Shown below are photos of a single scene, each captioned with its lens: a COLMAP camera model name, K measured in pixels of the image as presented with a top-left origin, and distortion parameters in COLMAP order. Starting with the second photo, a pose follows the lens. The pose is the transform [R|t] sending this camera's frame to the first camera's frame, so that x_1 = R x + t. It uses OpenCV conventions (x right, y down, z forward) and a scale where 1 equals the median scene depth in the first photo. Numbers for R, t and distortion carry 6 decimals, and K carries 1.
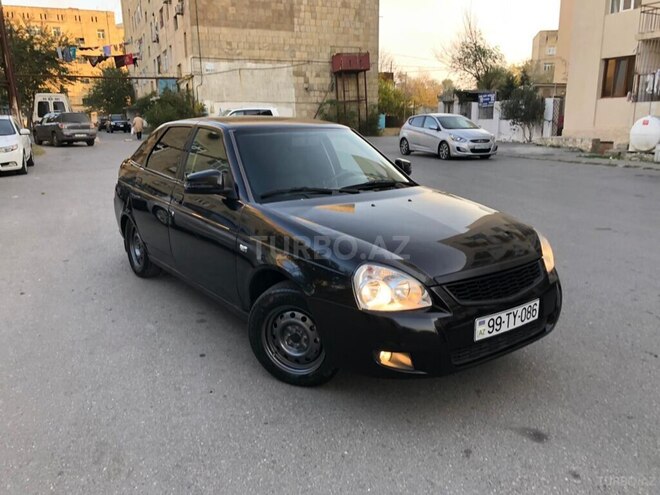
lens RADIAL K [[533.7, 0, 330.9], [0, 533.7, 254.2], [0, 0, 1]] dist [0.005797, 0.008936]
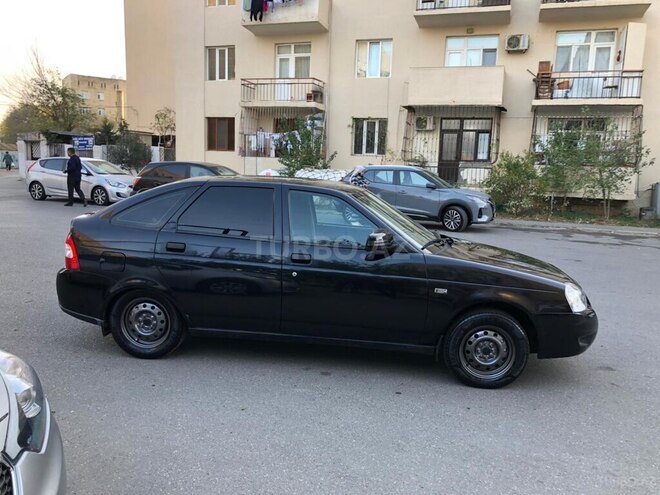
lens RADIAL K [[533.7, 0, 330.9], [0, 533.7, 254.2], [0, 0, 1]] dist [0.005797, 0.008936]
pose [[0.680212, -0.082227, 0.728389, -0.108058], [0.136960, 0.990446, -0.016092, -0.009628], [-0.720107, 0.110706, 0.684975, 0.029222]]
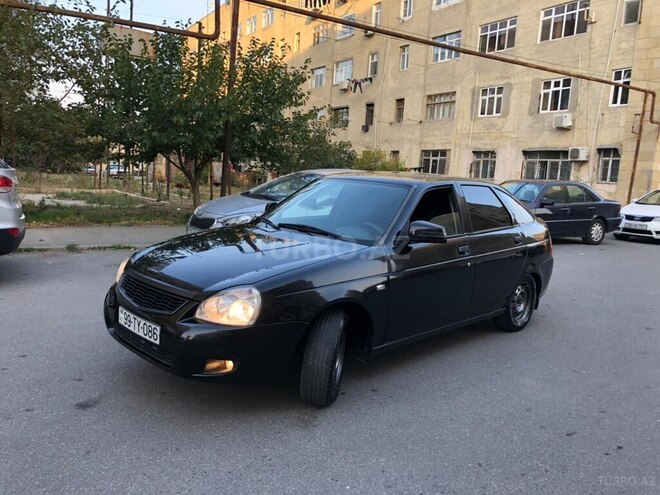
lens RADIAL K [[536.5, 0, 332.3], [0, 536.5, 250.1], [0, 0, 1]] dist [0.017681, -0.004831]
pose [[0.138121, 0.153038, -0.978520, 0.118642], [-0.298571, 0.948461, 0.106192, -0.022460], [0.944340, 0.277491, 0.176695, 0.088297]]
